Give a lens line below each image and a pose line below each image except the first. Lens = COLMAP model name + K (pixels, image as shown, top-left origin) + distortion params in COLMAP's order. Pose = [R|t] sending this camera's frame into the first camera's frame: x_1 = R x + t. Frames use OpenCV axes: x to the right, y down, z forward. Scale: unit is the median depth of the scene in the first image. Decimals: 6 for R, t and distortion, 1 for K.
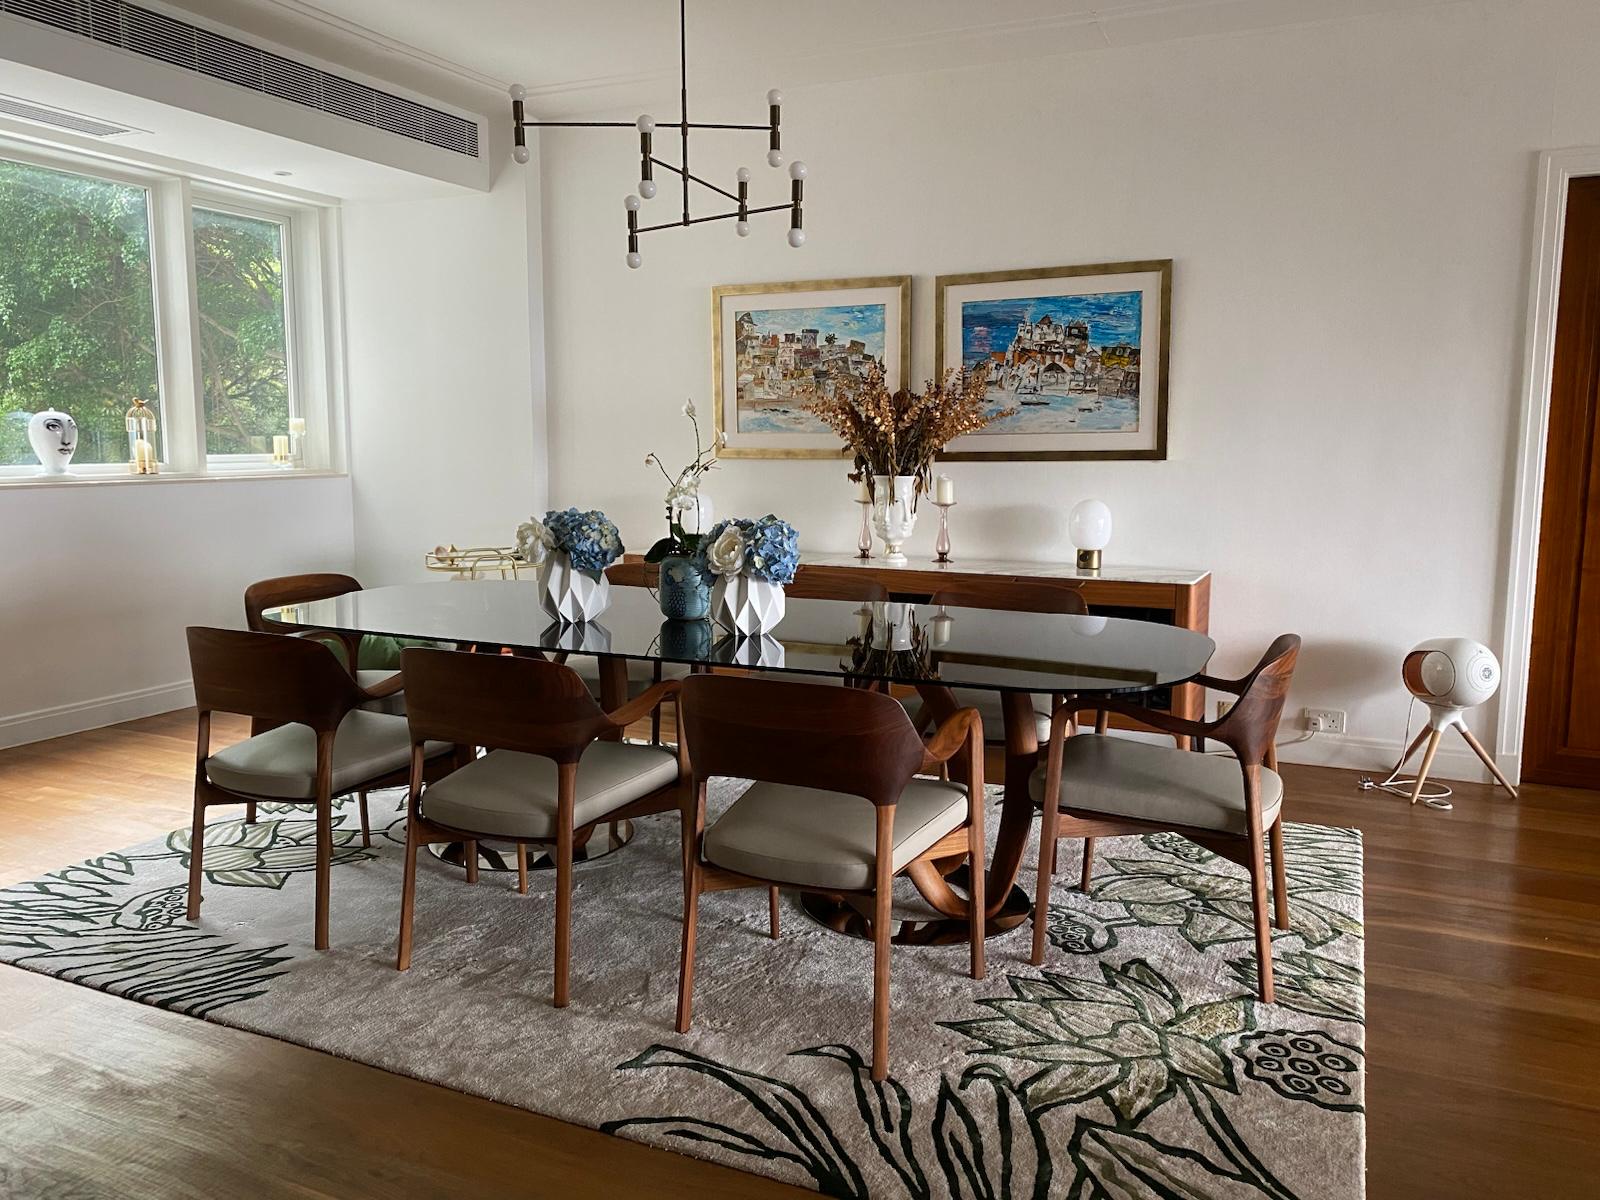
lens RADIAL K [[1220.6, 0, 794.1], [0, 1220.6, 597.4], [0, 0, 1]] dist [0.131639, -0.280983]
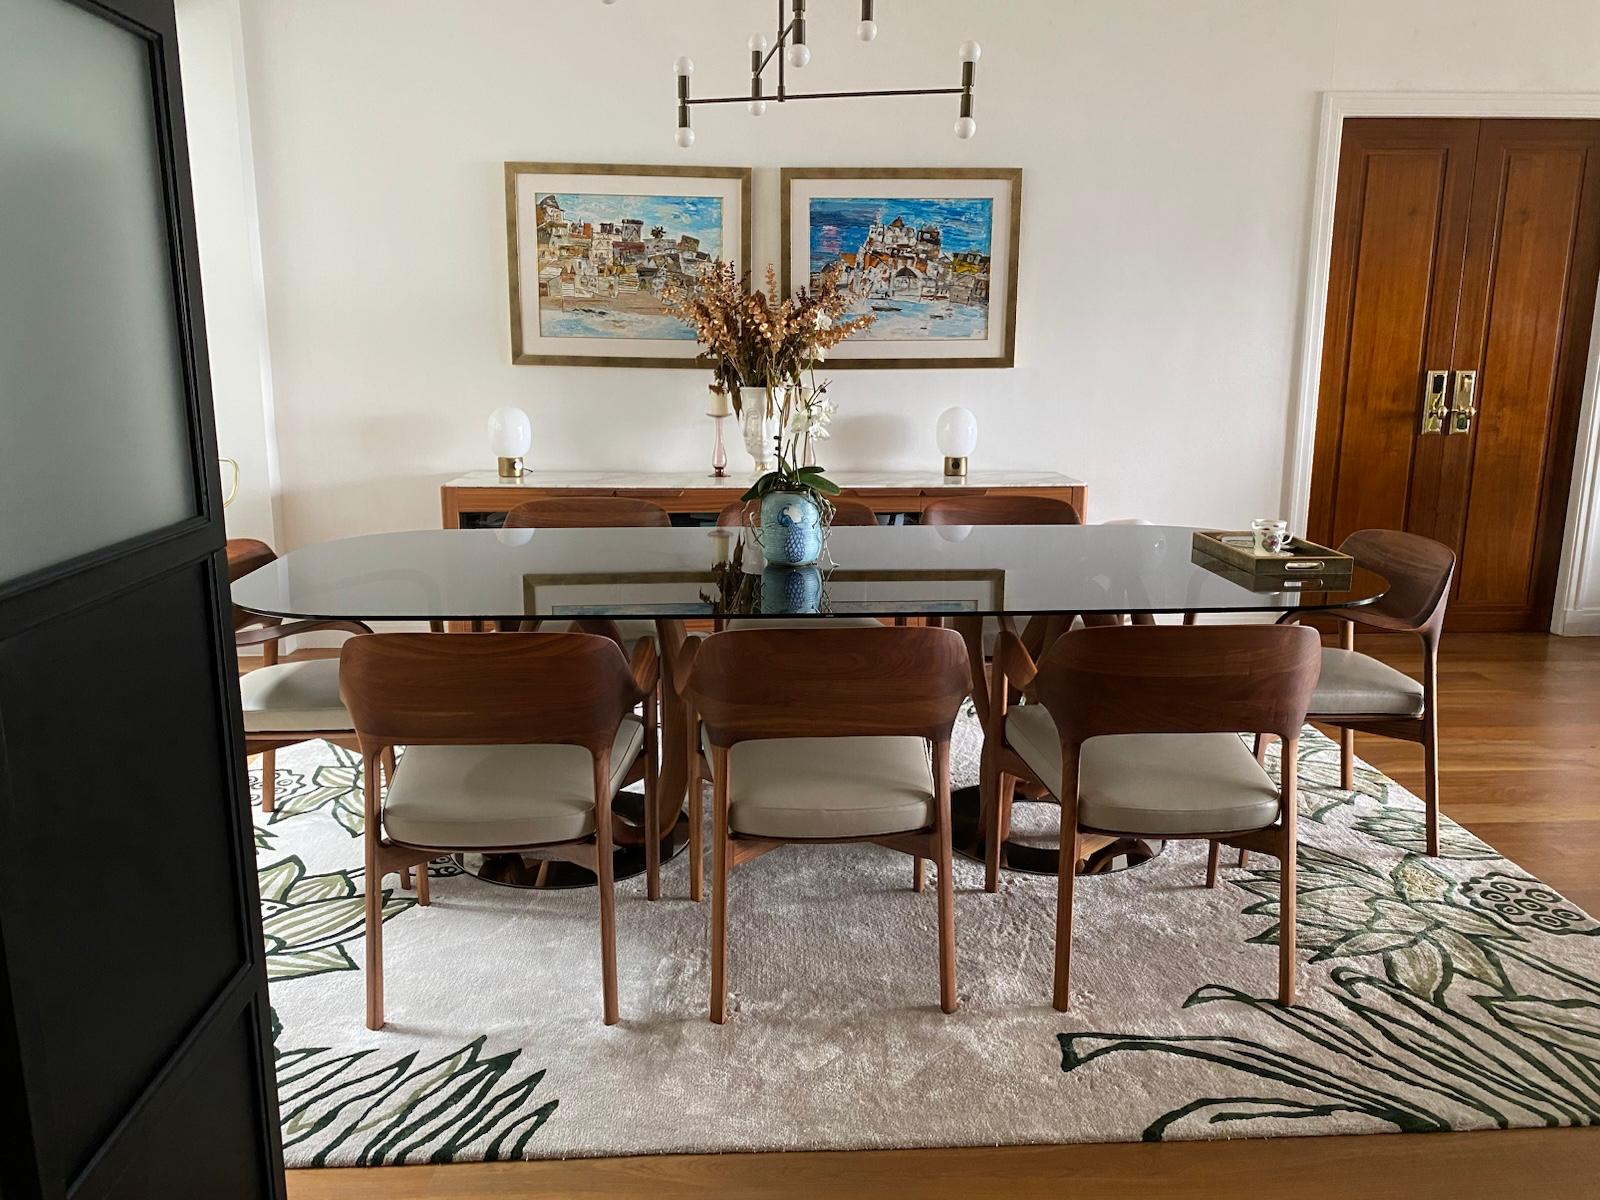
lens RADIAL K [[1224.0, 0, 803.8], [0, 1224.0, 598.2], [0, 0, 1]] dist [0.080706, -0.106058]
pose [[0.881327, -0.100919, 0.461605, -0.350970], [0.060987, 0.993049, 0.100666, -0.032784], [-0.468555, -0.060568, 0.881355, 0.157861]]
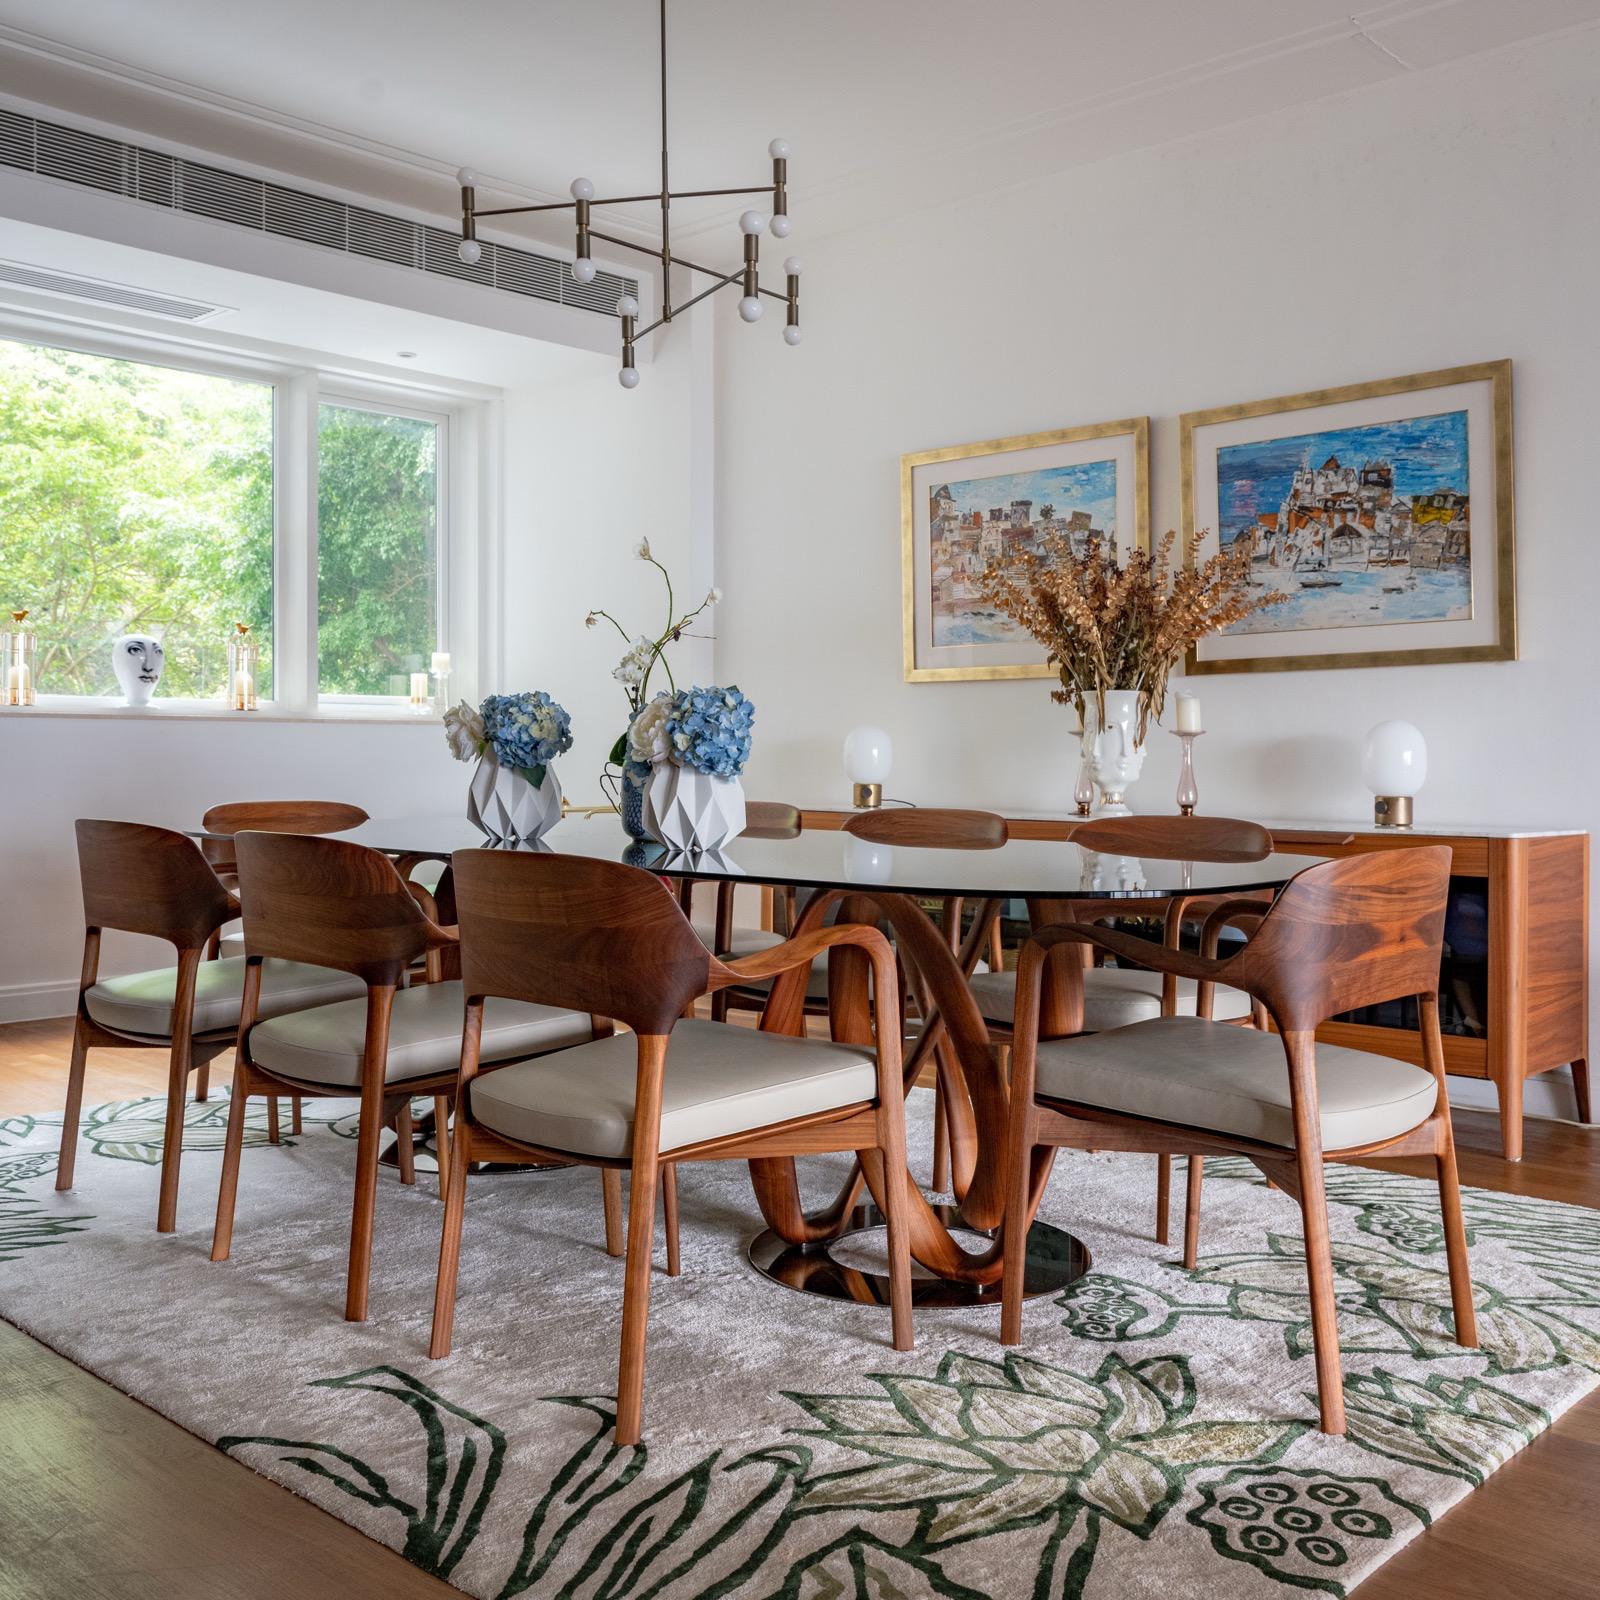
lens RADIAL K [[1665.2, 0, 795.7], [0, 1665.2, 763.5], [0, 0, 1]] dist [-0.008489, 0.015433]
pose [[0.948117, 0.002705, -0.317909, 0.220941], [-0.042316, 0.992140, -0.117760, 0.061688], [0.315092, 0.125103, 0.940780, 0.063495]]
